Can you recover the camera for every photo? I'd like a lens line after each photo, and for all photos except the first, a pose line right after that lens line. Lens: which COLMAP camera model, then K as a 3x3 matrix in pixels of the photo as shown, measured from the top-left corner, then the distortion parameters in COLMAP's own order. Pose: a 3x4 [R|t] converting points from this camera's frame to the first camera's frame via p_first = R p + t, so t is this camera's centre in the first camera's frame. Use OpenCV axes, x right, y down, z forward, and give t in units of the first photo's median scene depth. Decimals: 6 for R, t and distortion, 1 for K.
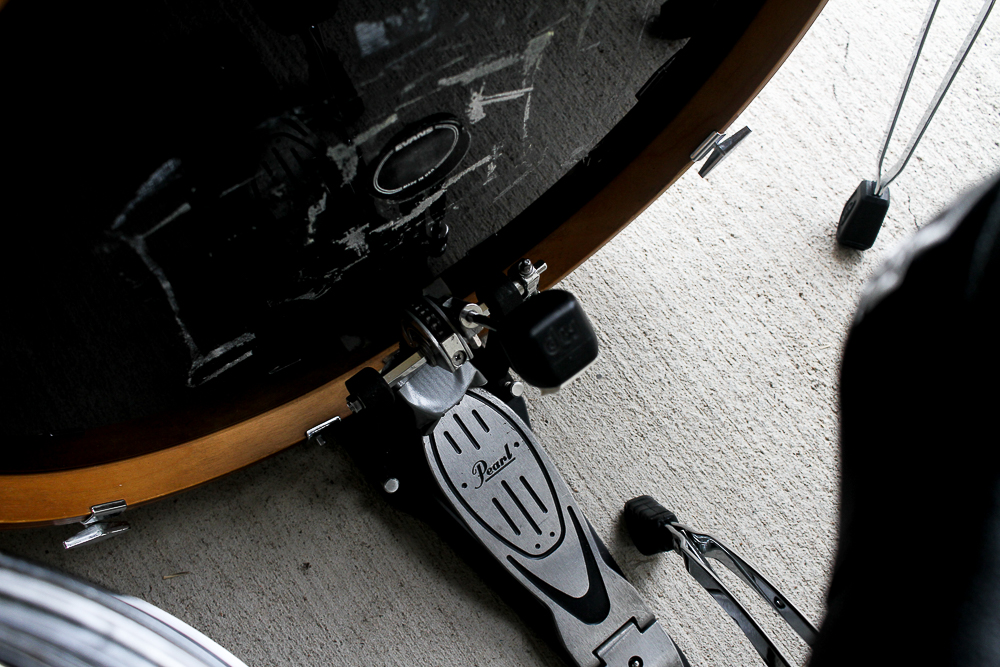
lens RADIAL K [[1116.6, 0, 500.0], [0, 1116.6, 333.5], [0, 0, 1]] dist [-0.123890, 0.117296]
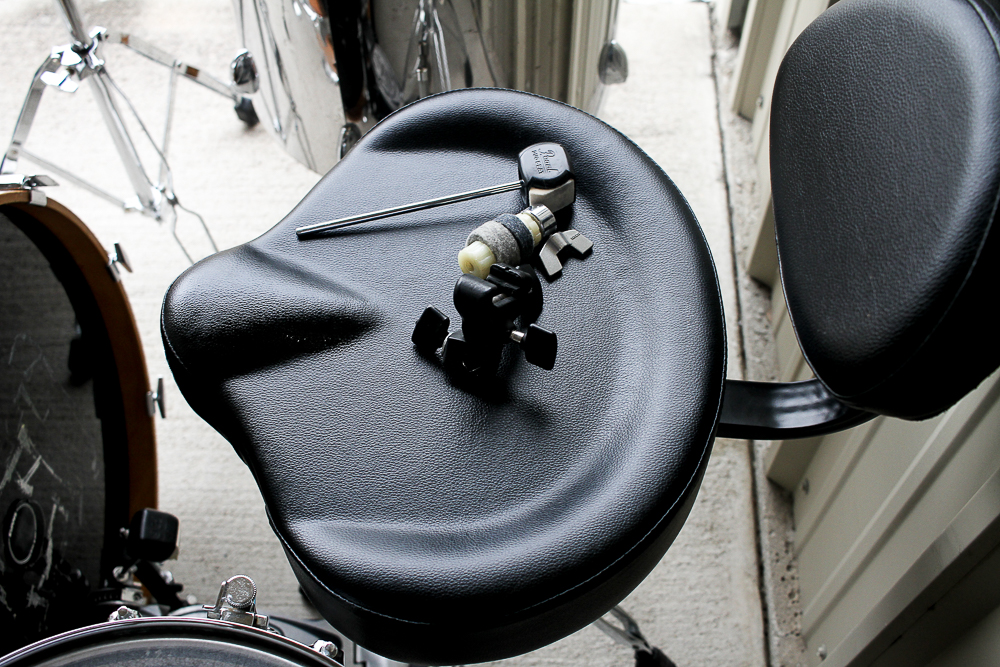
lens RADIAL K [[1116.6, 0, 500.0], [0, 1116.6, 333.5], [0, 0, 1]] dist [-0.123890, 0.117296]
pose [[0.581990, -0.719113, 0.379691, -0.064704], [0.784395, 0.619591, -0.028849, 0.269891], [-0.214507, 0.314617, 0.924664, -0.781339]]
